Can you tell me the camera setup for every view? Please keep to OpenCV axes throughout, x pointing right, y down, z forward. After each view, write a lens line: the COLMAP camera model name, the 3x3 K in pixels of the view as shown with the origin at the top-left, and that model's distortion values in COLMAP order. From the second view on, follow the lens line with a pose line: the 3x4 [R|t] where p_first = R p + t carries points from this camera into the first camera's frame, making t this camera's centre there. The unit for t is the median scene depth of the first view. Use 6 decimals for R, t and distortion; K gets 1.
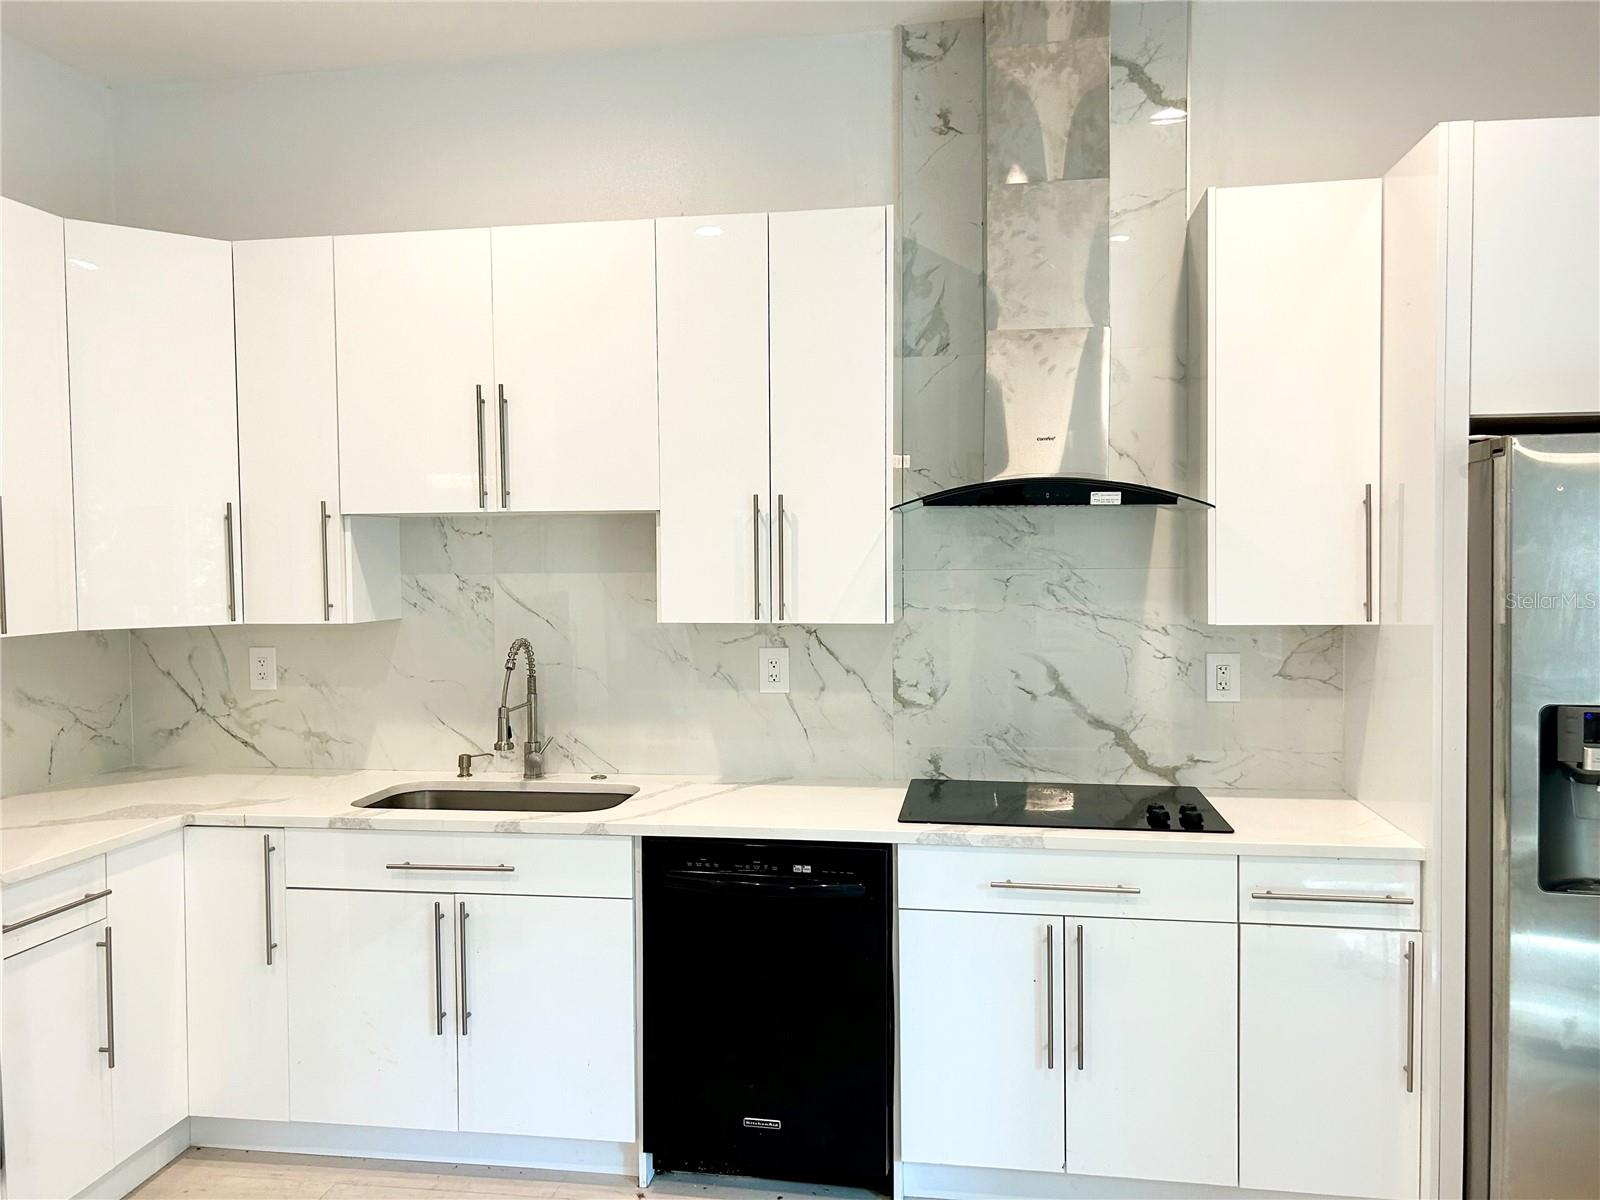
lens RADIAL K [[1208.5, 0, 791.3], [0, 1208.5, 598.3], [0, 0, 1]] dist [0.065060, -0.075906]
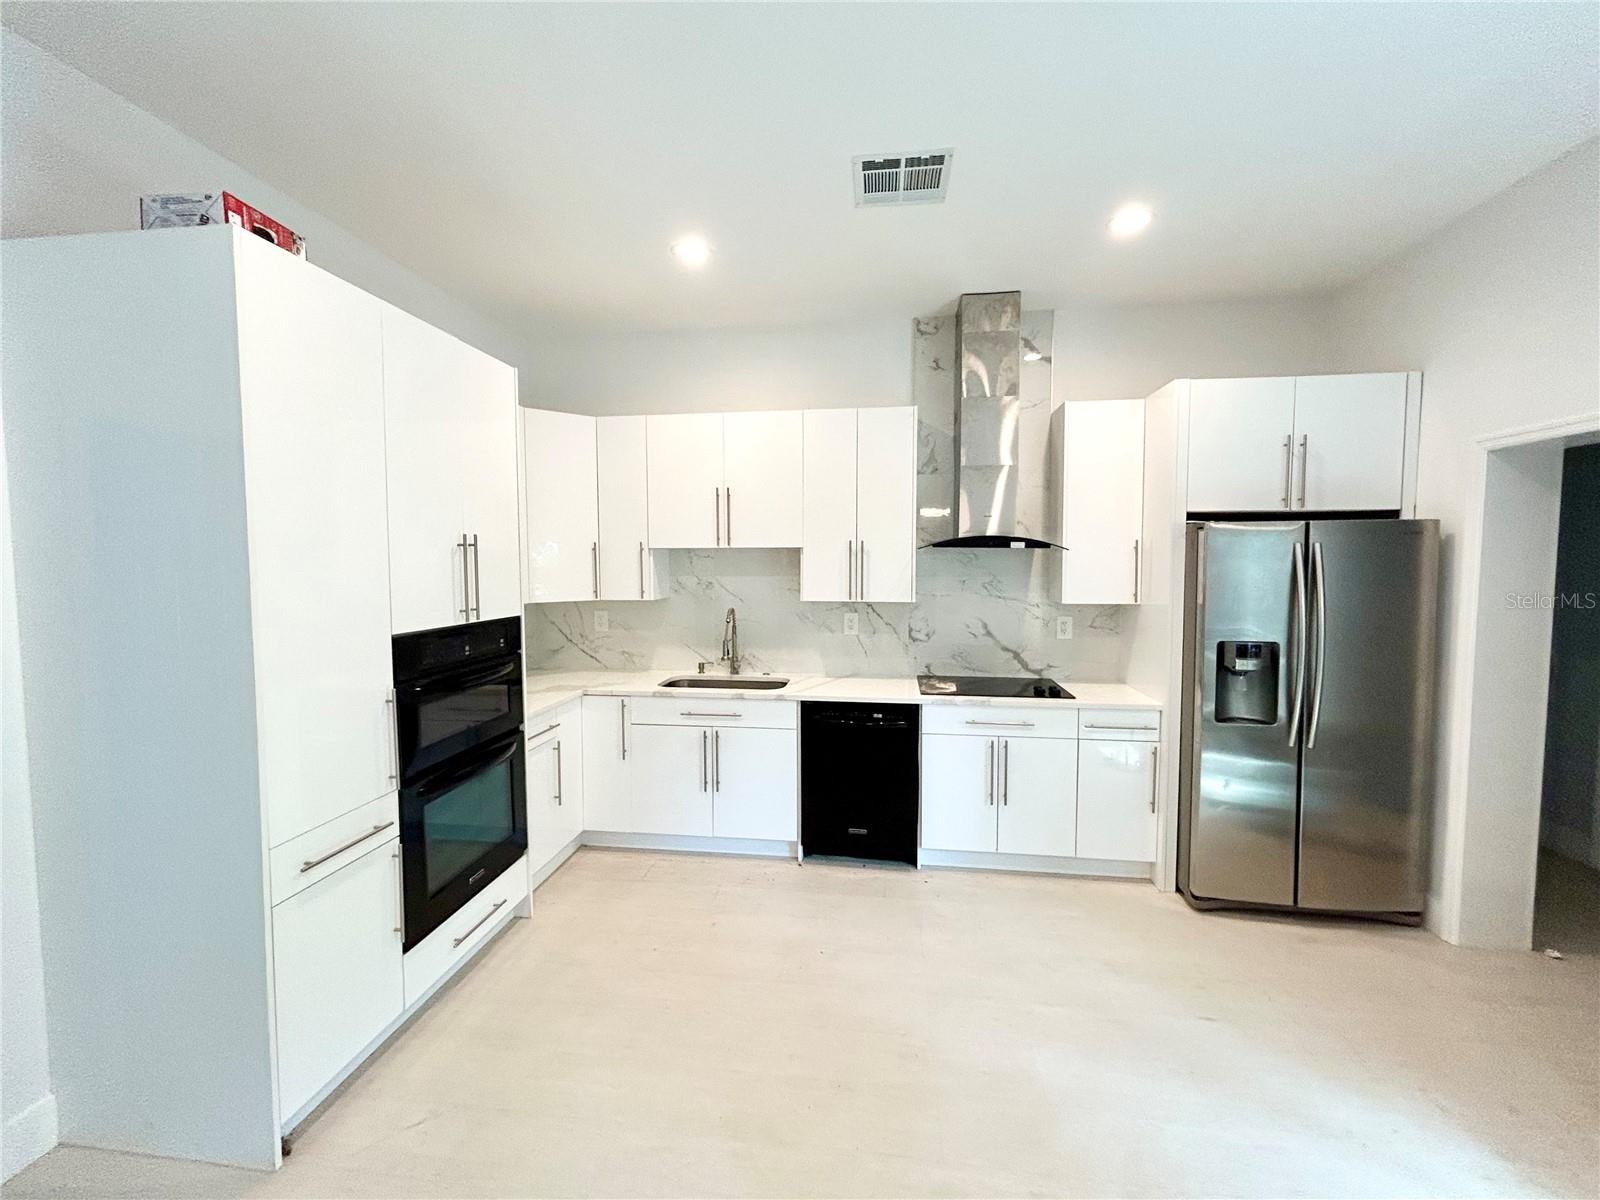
lens RADIAL K [[657.3, 0, 800.7], [0, 657.3, 595.8], [0, 0, 1]] dist [0.000893, 0.002127]
pose [[0.999673, 0.005799, 0.024895, -0.139113], [-0.006327, 0.999756, 0.021160, -0.012632], [-0.024766, -0.021311, 0.999466, -0.143713]]
